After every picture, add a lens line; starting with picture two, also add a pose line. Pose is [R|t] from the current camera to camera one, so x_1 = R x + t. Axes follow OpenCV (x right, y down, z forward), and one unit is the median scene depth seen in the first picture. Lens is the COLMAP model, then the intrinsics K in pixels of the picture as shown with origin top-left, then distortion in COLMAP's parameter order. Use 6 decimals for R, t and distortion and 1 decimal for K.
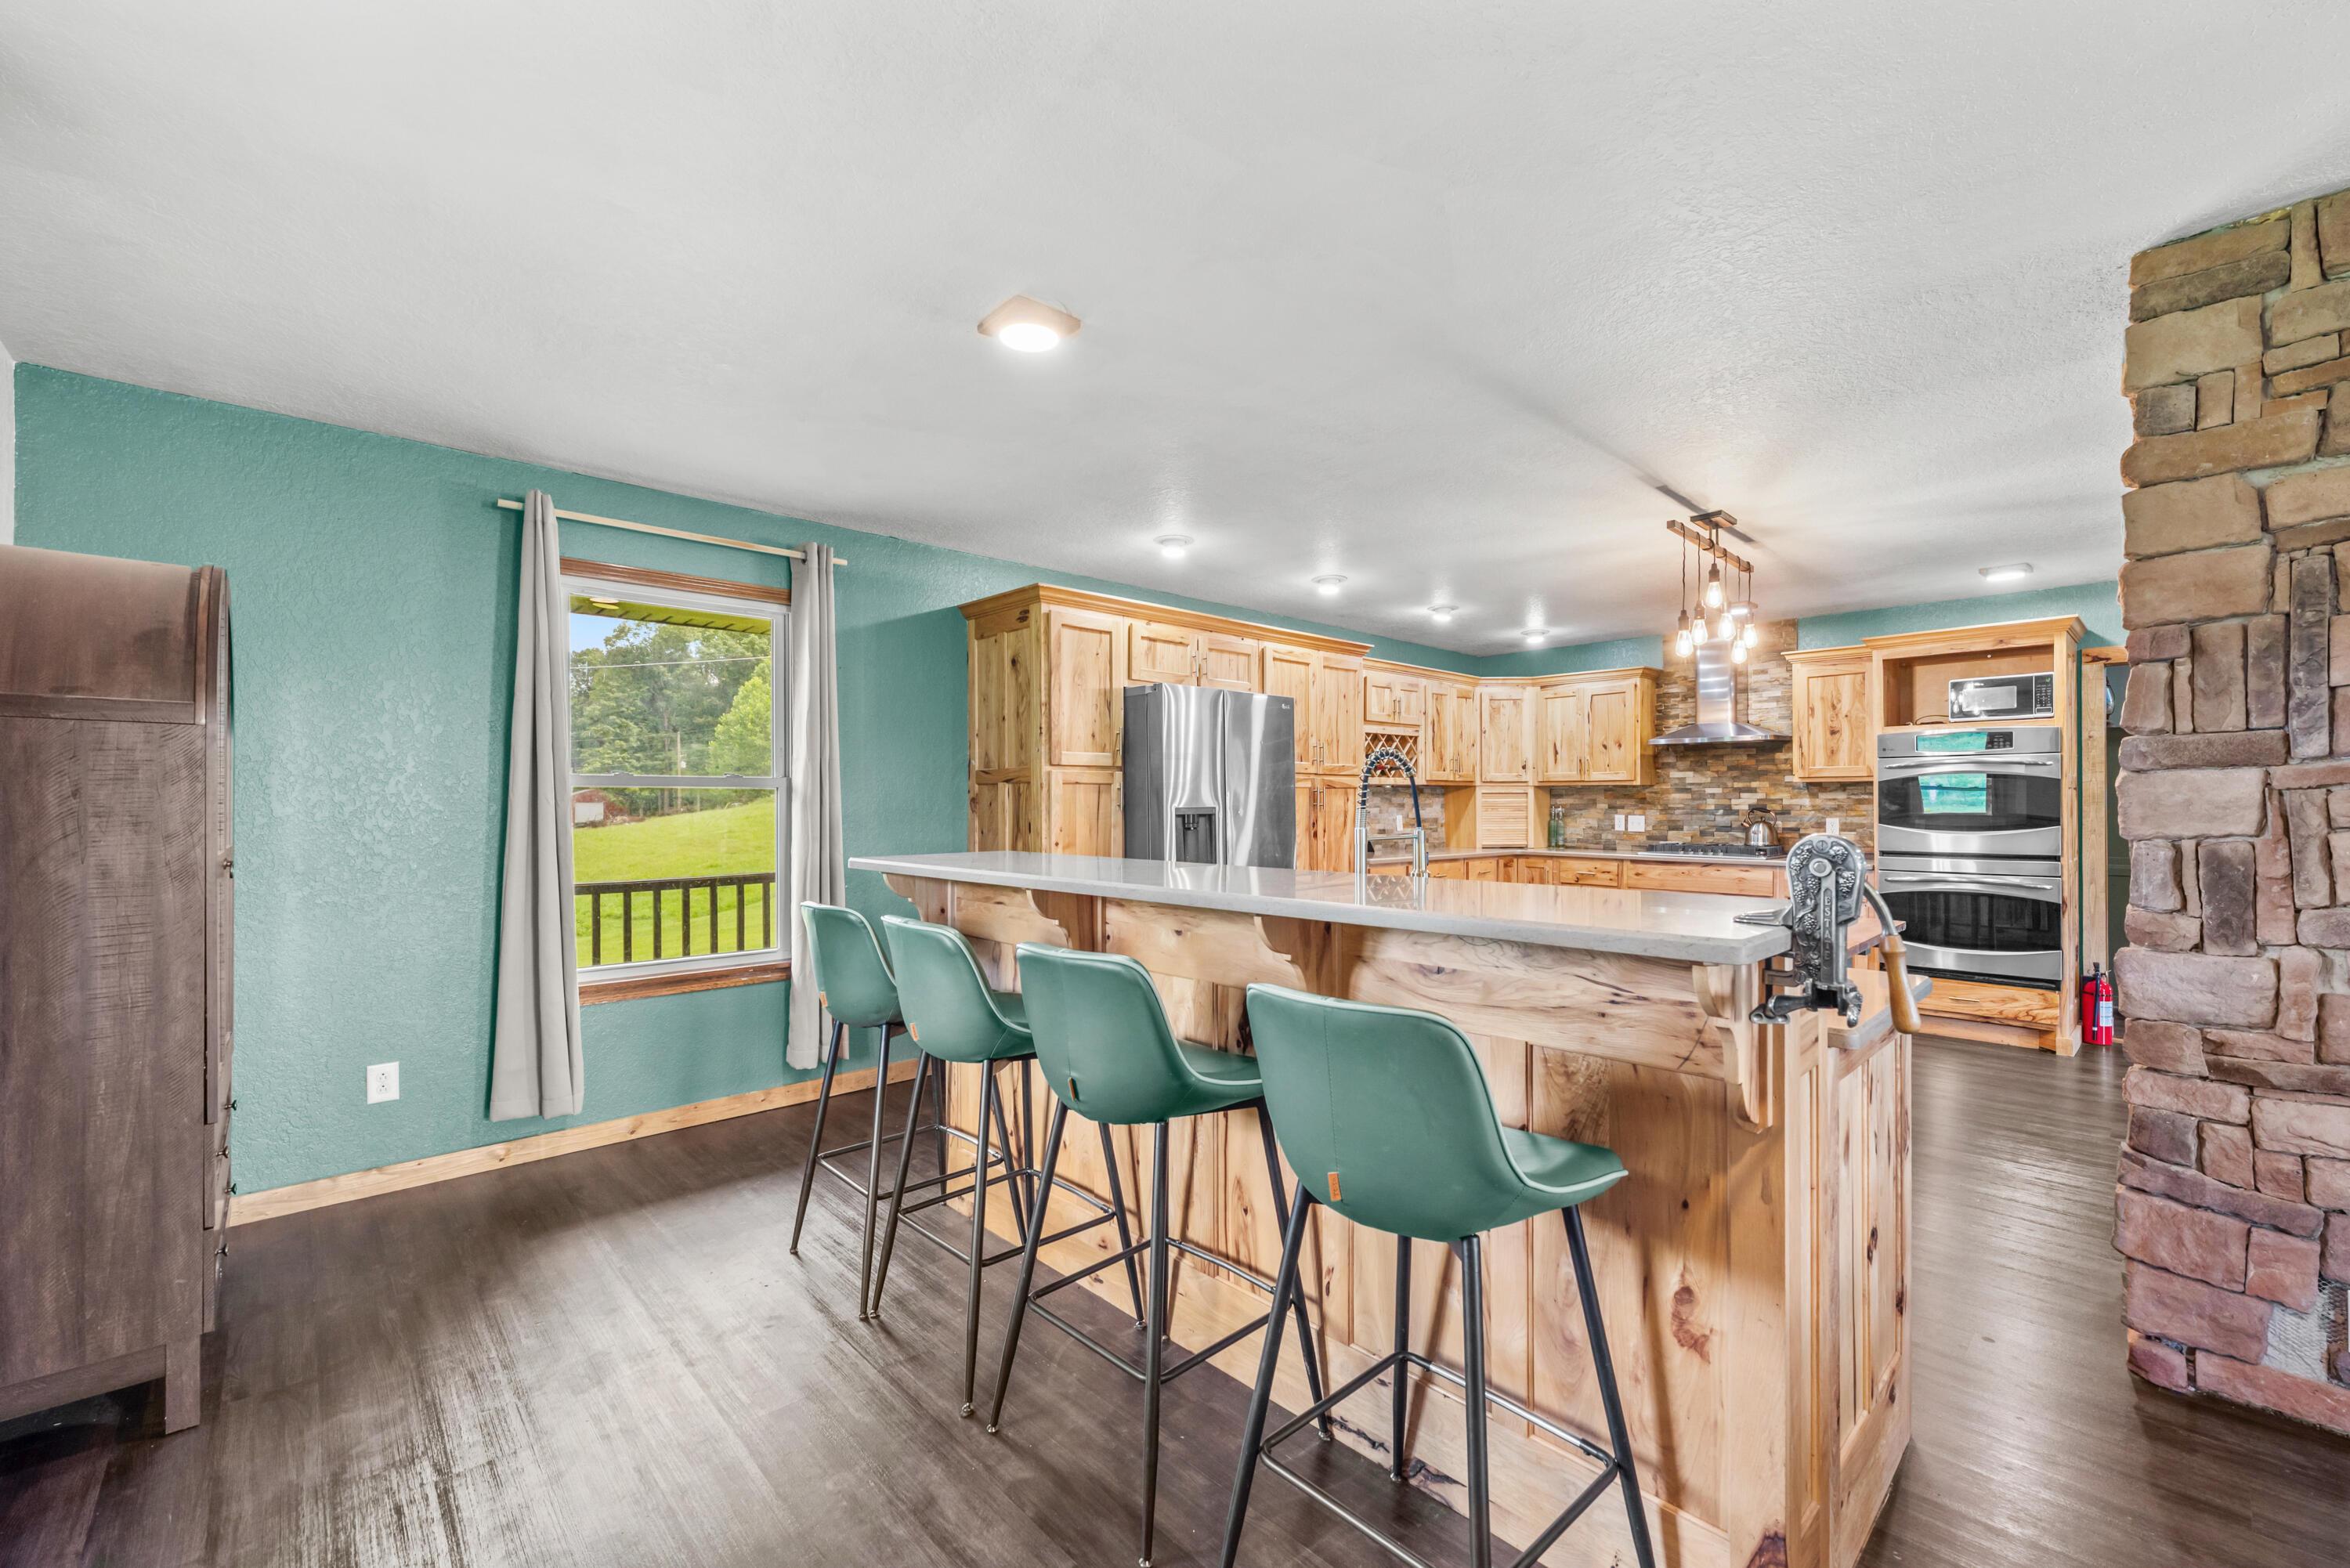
lens RADIAL K [[949.8, 0, 1178.5], [0, 949.8, 799.4], [0, 0, 1]] dist [-0.004133, -0.000045]
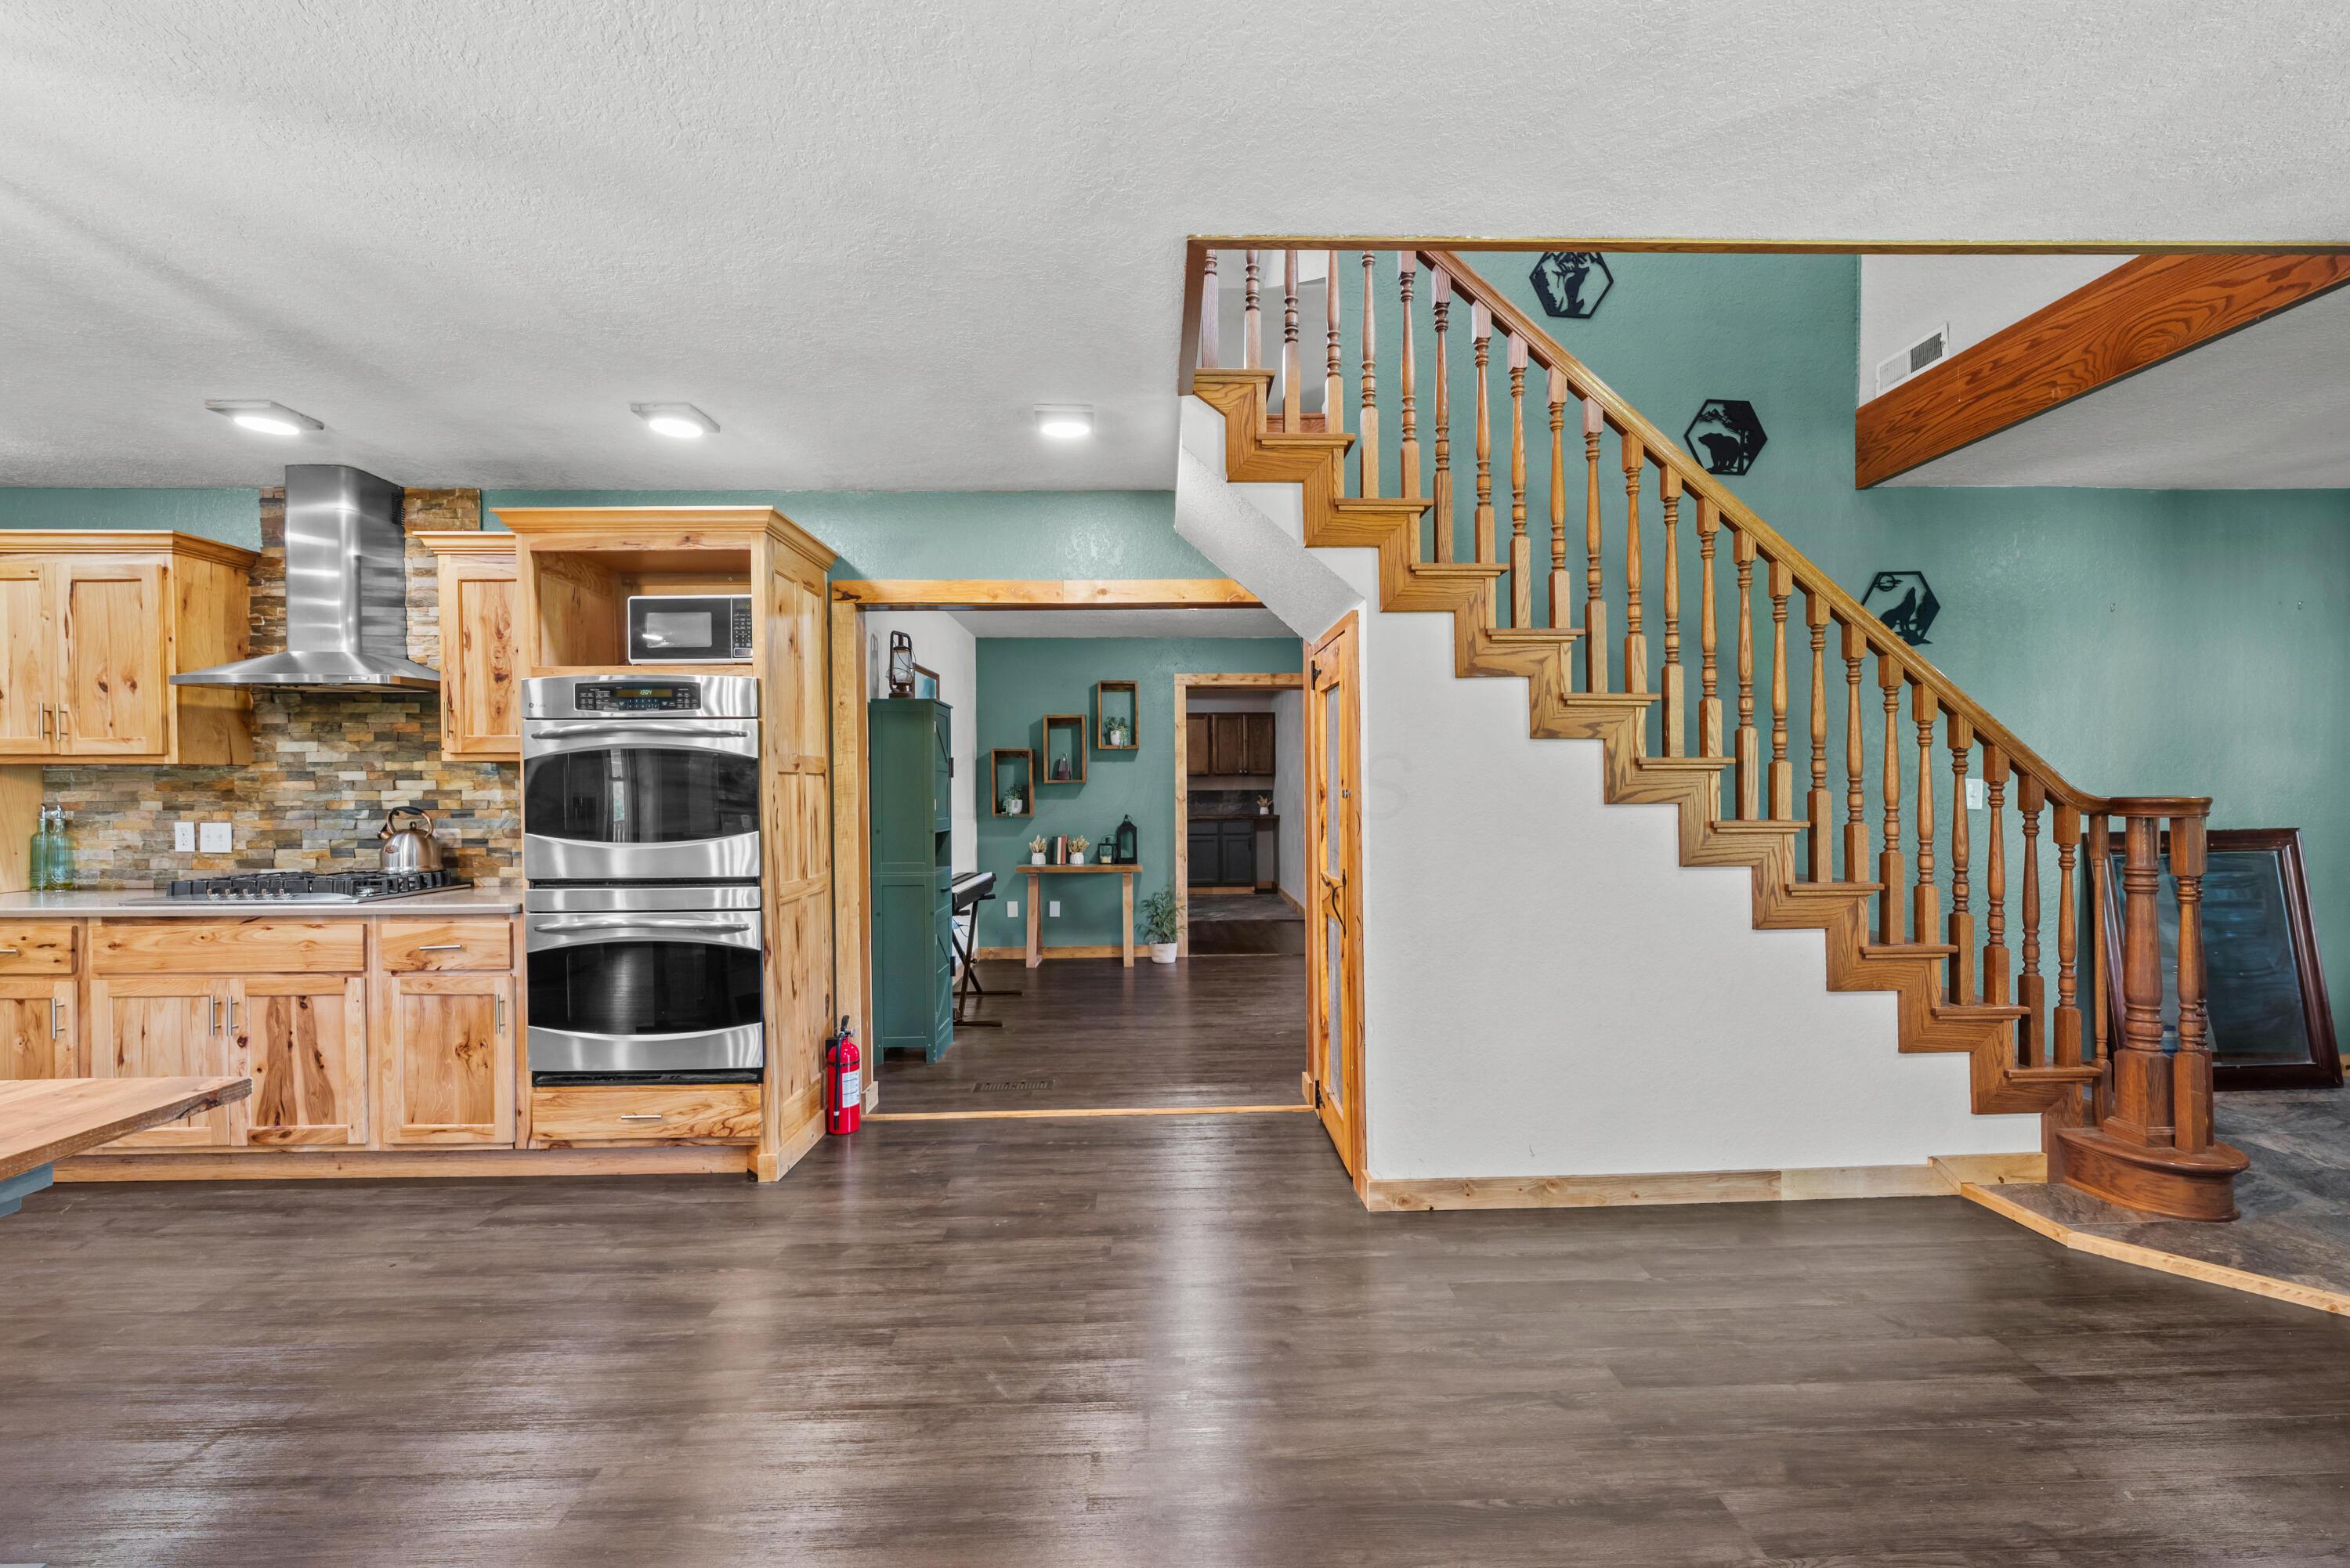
lens RADIAL K [[949.8, 0, 1180.7], [0, 949.8, 794.3], [0, 0, 1]] dist [-0.004133, -0.000045]
pose [[0.656809, -0.007502, 0.754020, 0.462766], [0.003140, 0.999969, 0.007213, -0.000856], [-0.754051, -0.002370, 0.656812, 0.259108]]
